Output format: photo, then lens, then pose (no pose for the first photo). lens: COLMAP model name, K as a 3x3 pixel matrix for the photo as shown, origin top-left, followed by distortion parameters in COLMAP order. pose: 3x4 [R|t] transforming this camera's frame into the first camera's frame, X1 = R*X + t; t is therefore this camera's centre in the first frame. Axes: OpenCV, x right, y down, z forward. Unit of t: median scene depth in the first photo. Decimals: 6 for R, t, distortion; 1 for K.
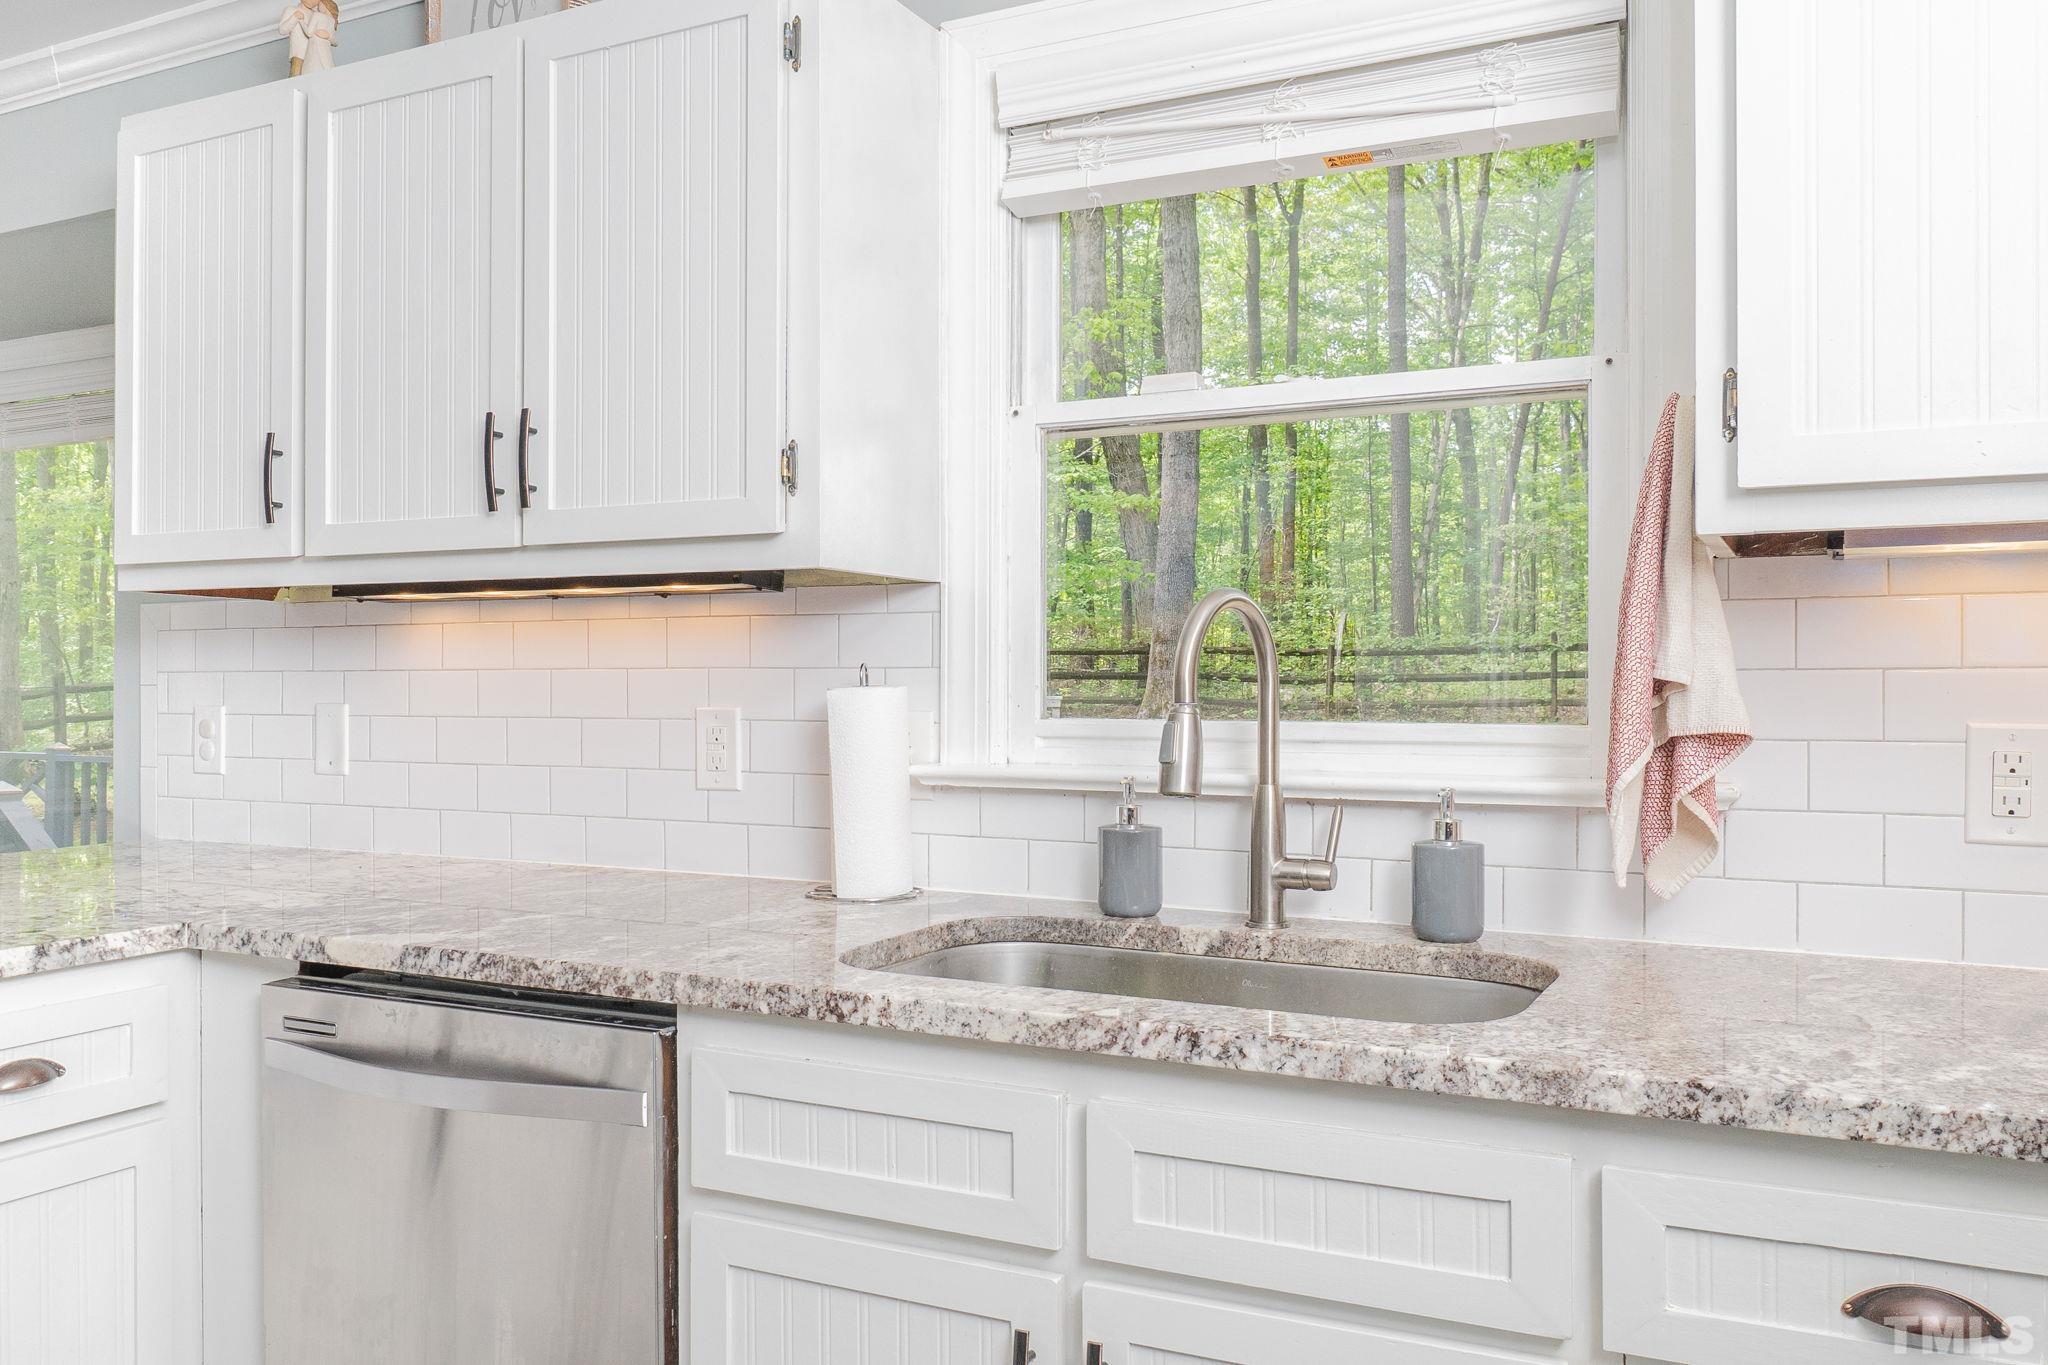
lens RADIAL K [[1634.5, 0, 1024.0], [0, 1634.5, 682.5], [0, 0, 1]] dist [0.001046, 0.000631]
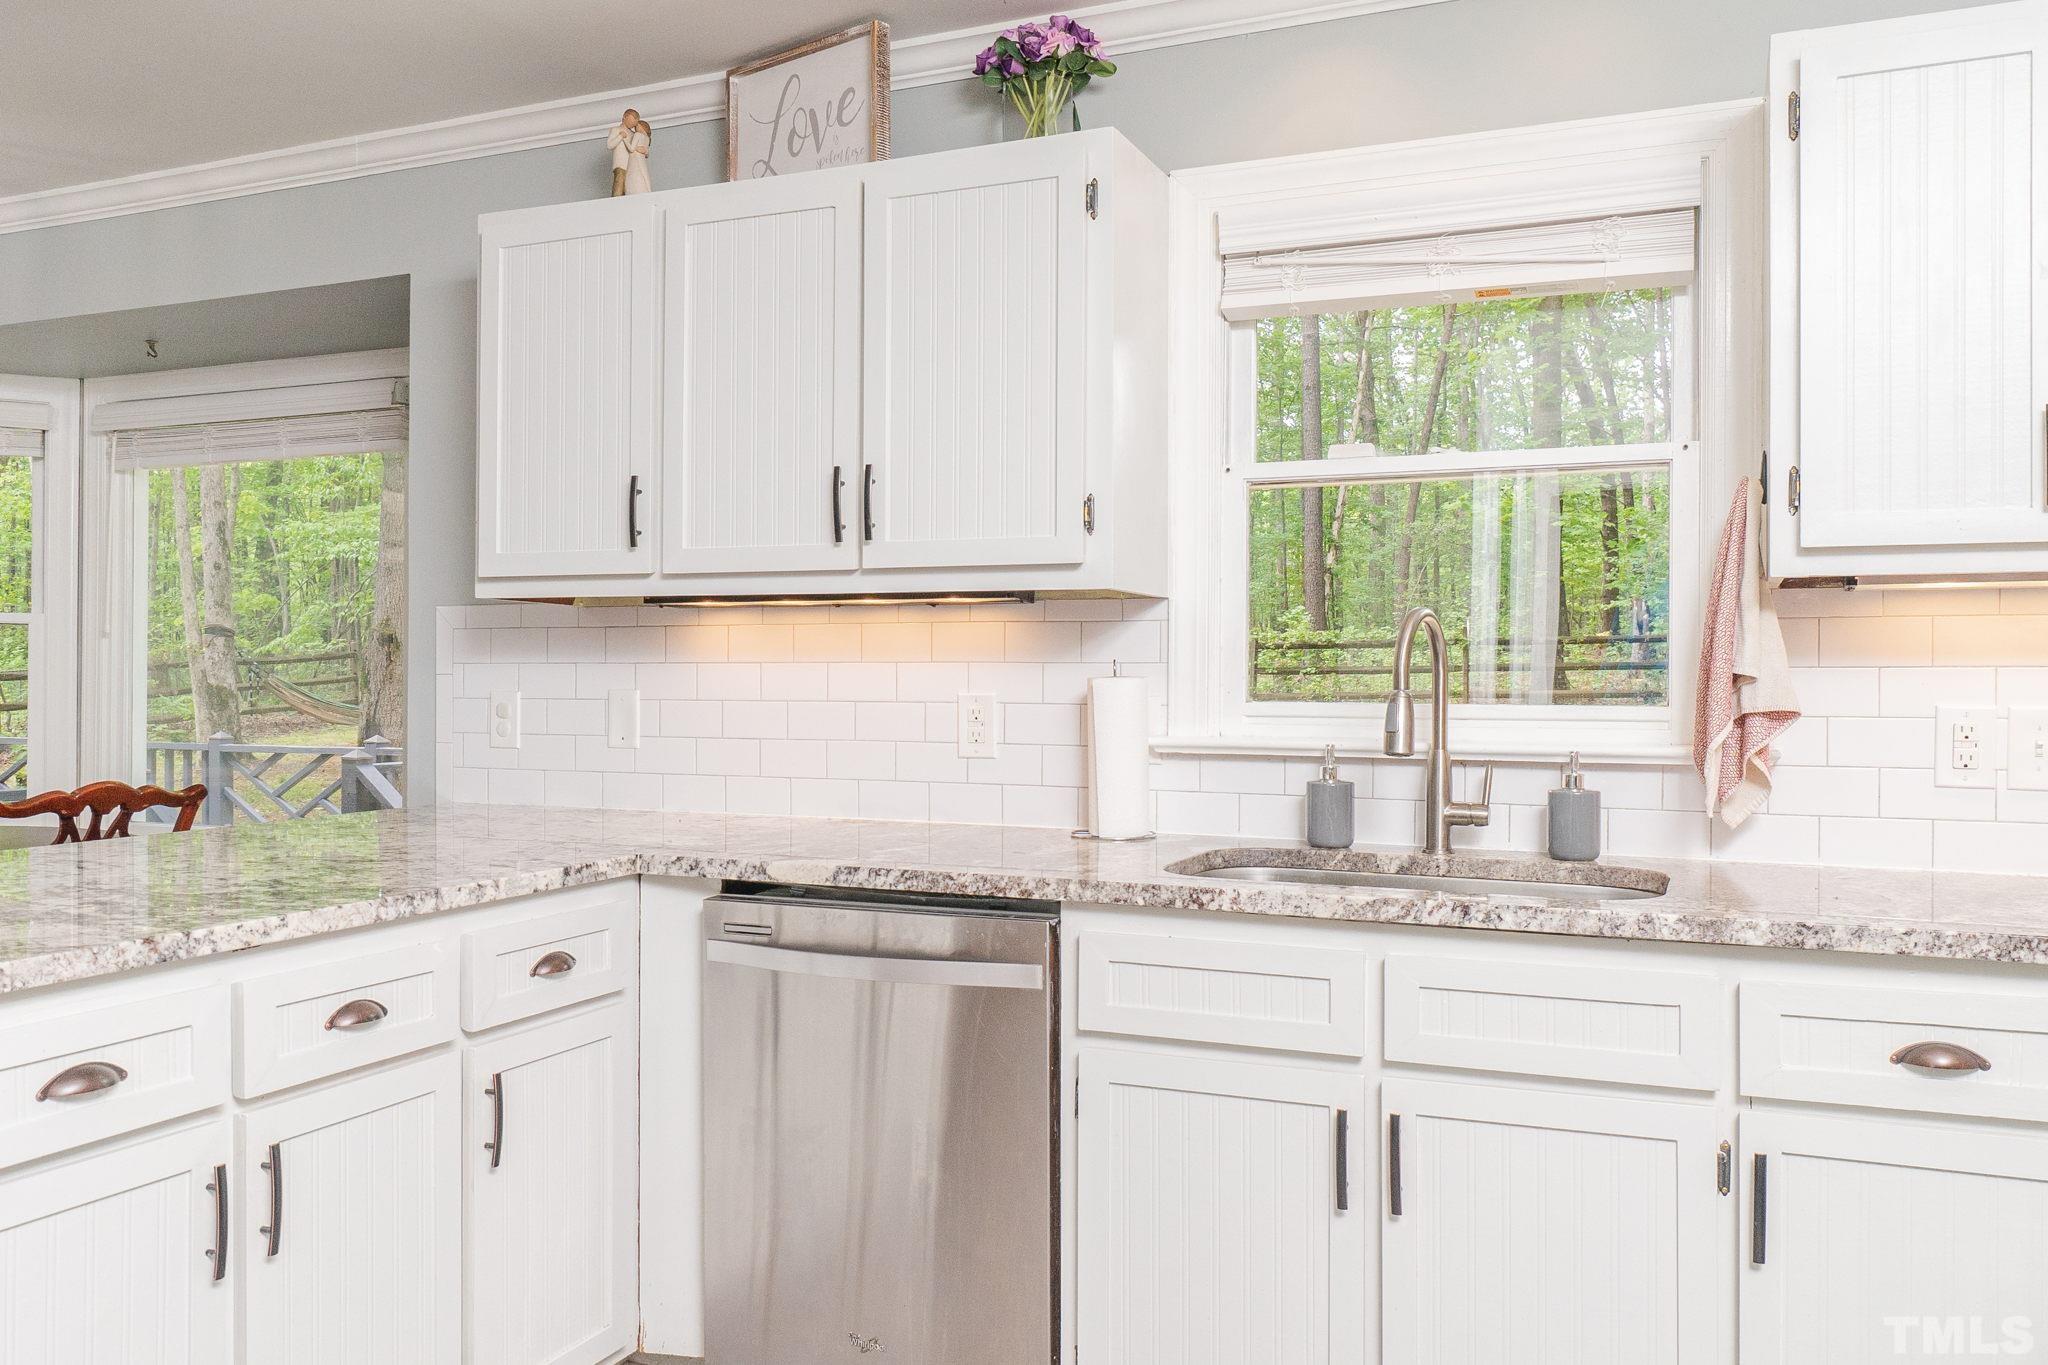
lens RADIAL K [[1673.0, 0, 1025.1], [0, 1673.0, 672.0], [0, 0, 1]] dist [-0.000023, -0.000116]
pose [[0.997219, 0.003095, 0.074465, -0.324629], [-0.003018, 0.999995, -0.001143, -0.000110], [-0.074468, 0.000915, 0.997223, -0.401914]]
